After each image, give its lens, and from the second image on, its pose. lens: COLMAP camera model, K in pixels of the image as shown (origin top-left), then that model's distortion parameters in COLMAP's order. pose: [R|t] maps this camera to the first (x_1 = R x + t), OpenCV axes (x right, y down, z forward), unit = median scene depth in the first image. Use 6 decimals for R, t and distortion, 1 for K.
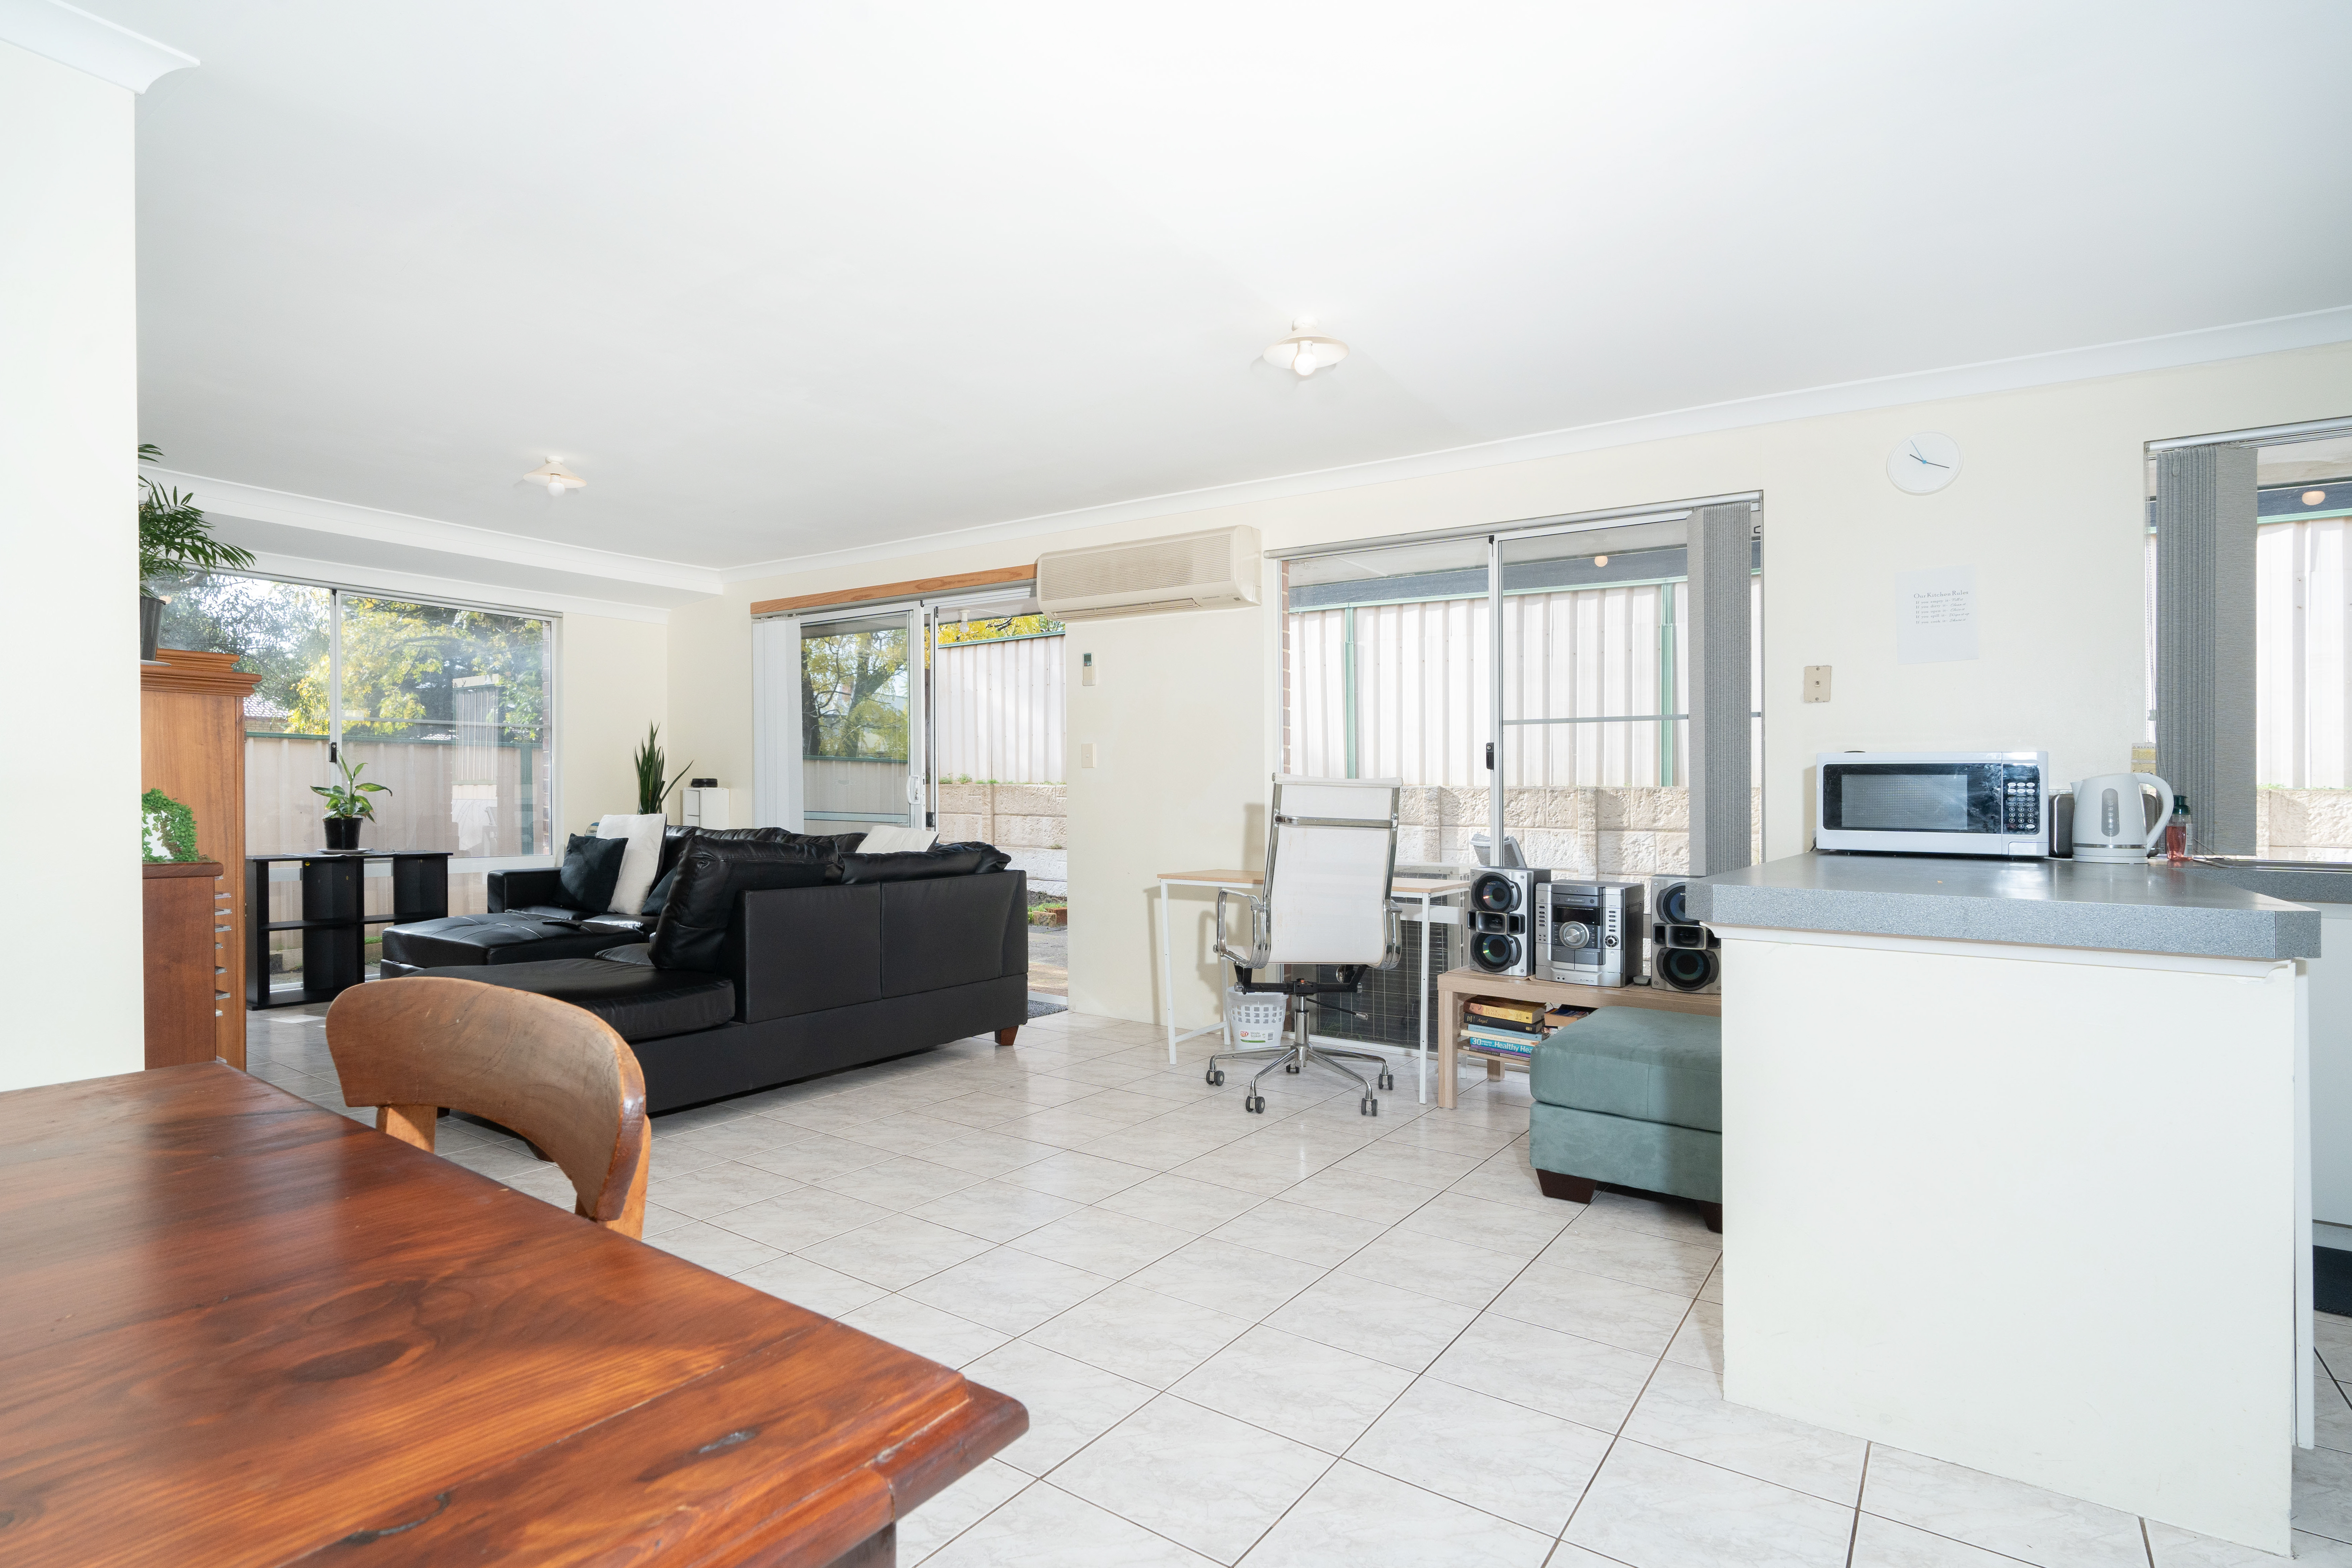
lens RADIAL K [[1191.8, 0, 1176.0], [0, 1191.8, 784.0], [0, 0, 1]] dist [0.002346, 0.000621]
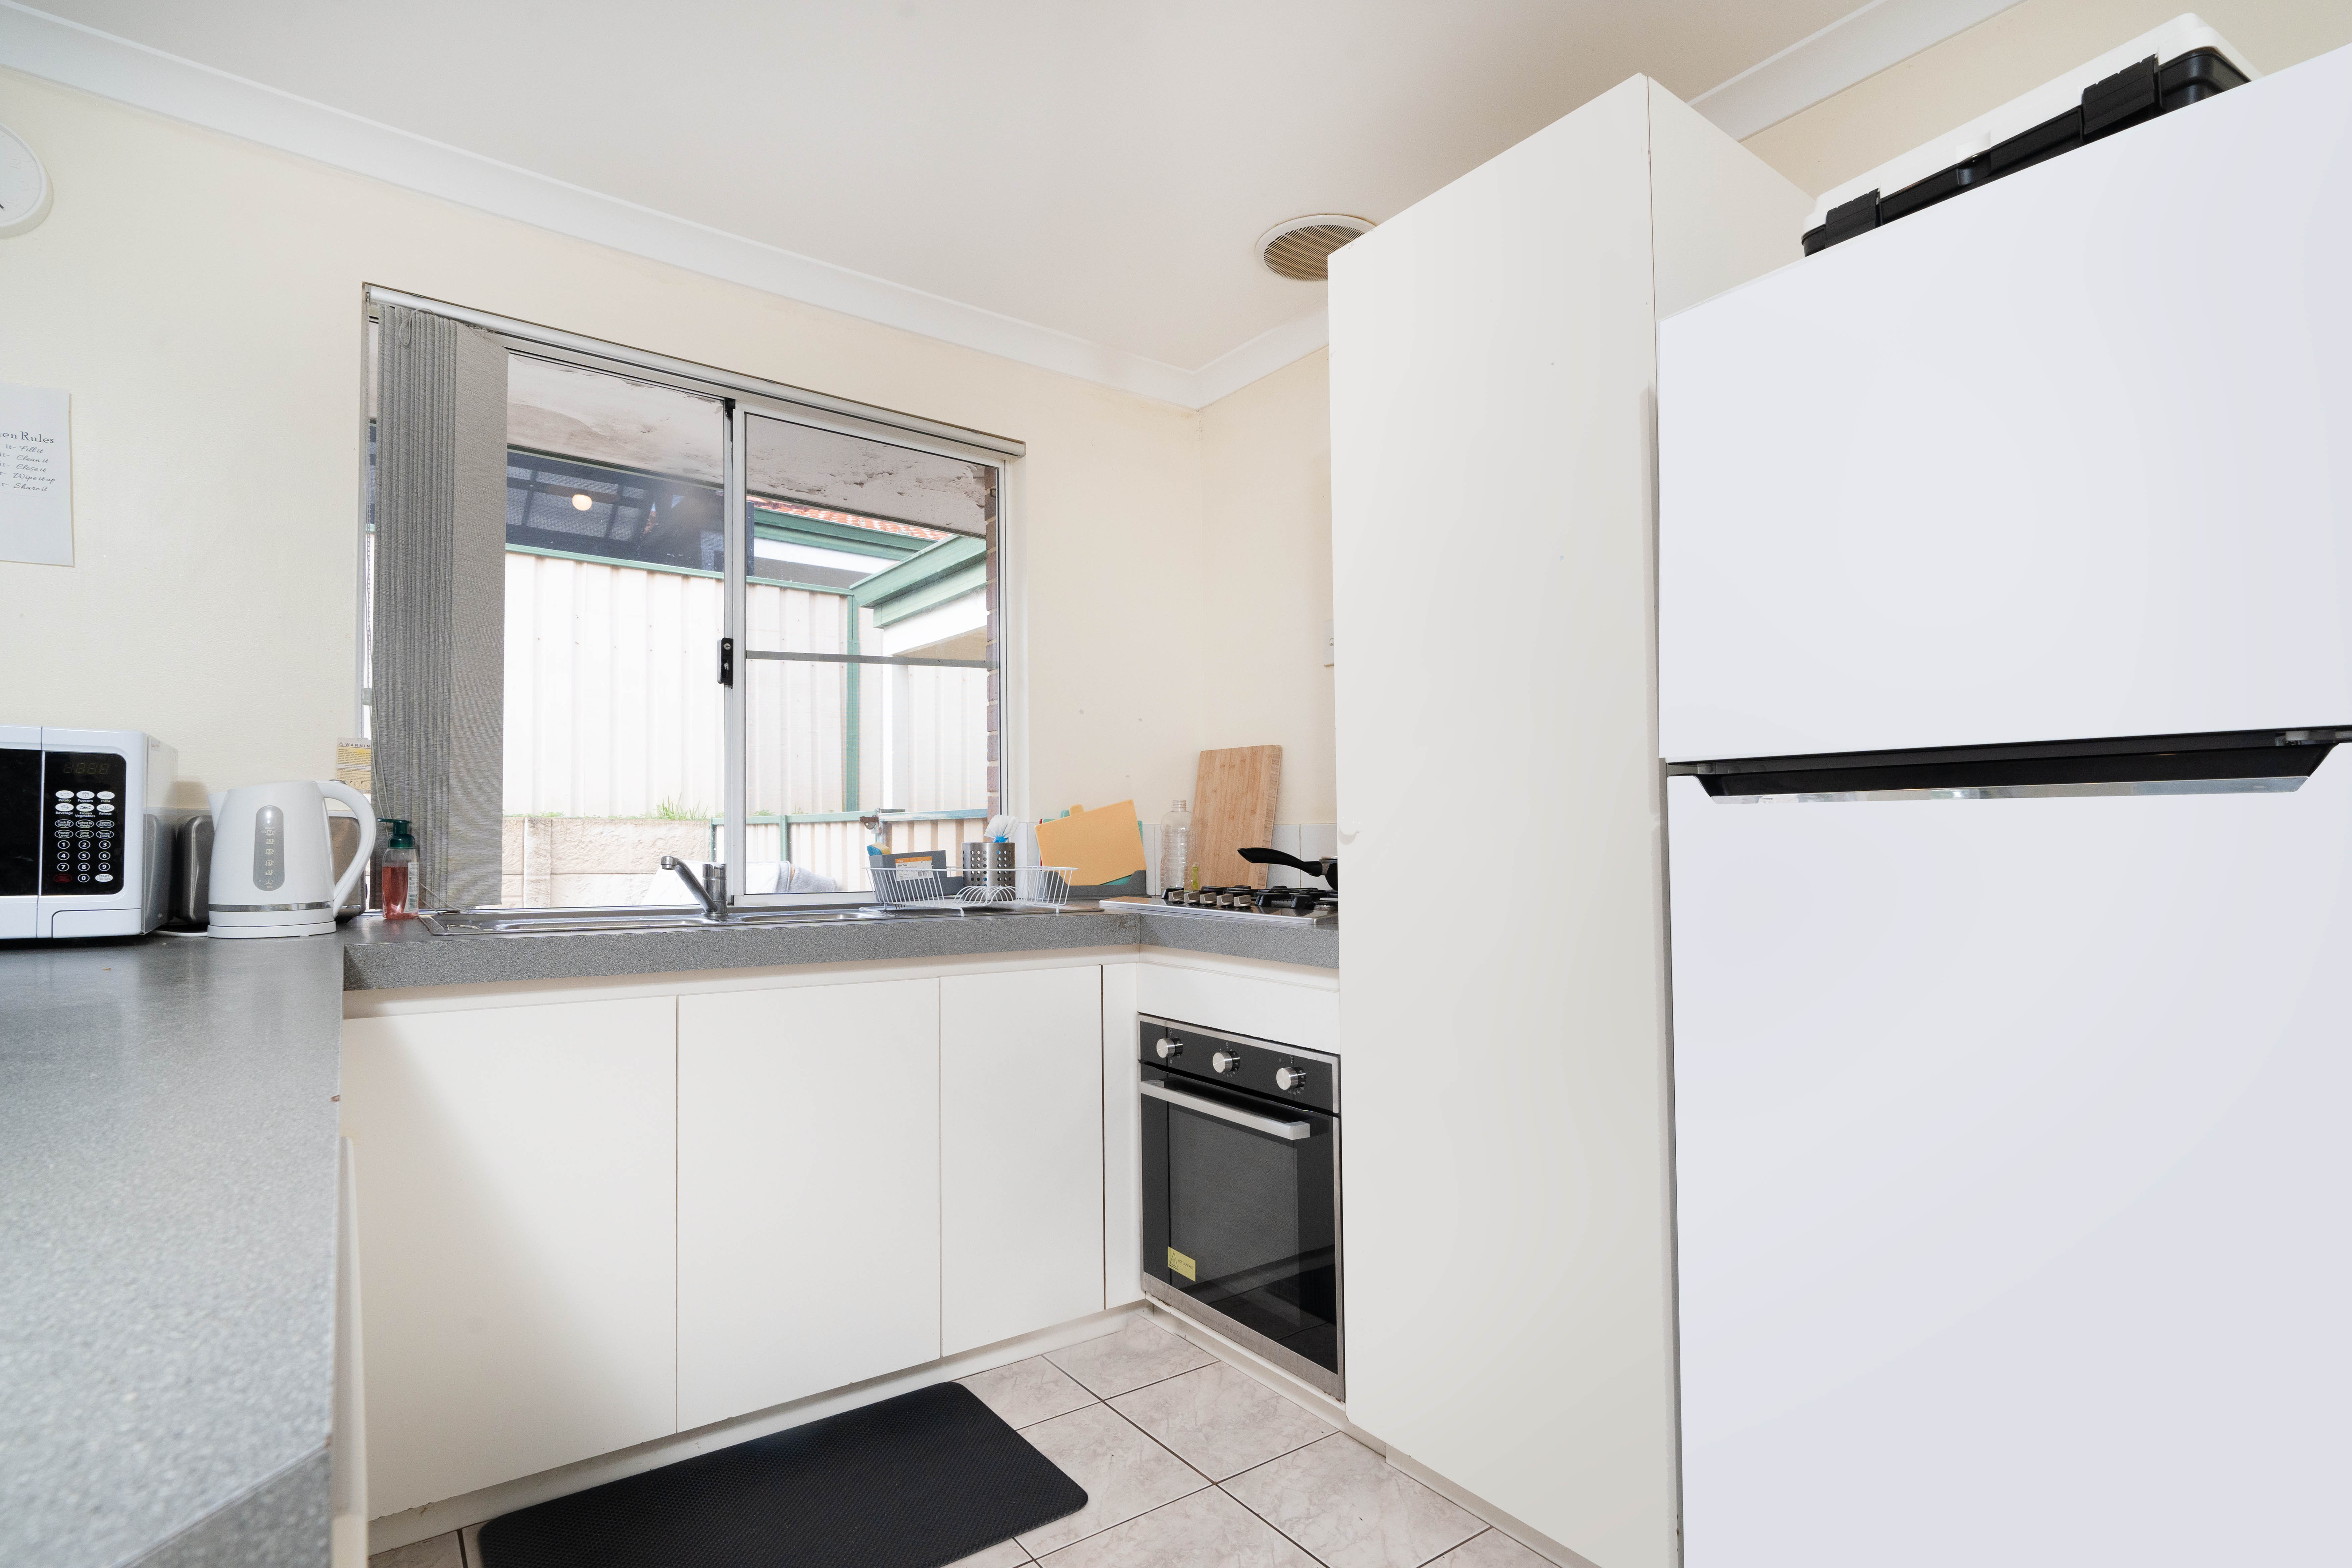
lens RADIAL K [[1144.4, 0, 1176.0], [0, 1144.4, 784.0], [0, 0, 1]] dist [0.036082, 0.000213]
pose [[0.302165, 0.034344, 0.952637, 0.377481], [0.001302, 0.999335, -0.036441, 0.014677], [-0.953255, 0.012252, 0.301920, 0.420110]]
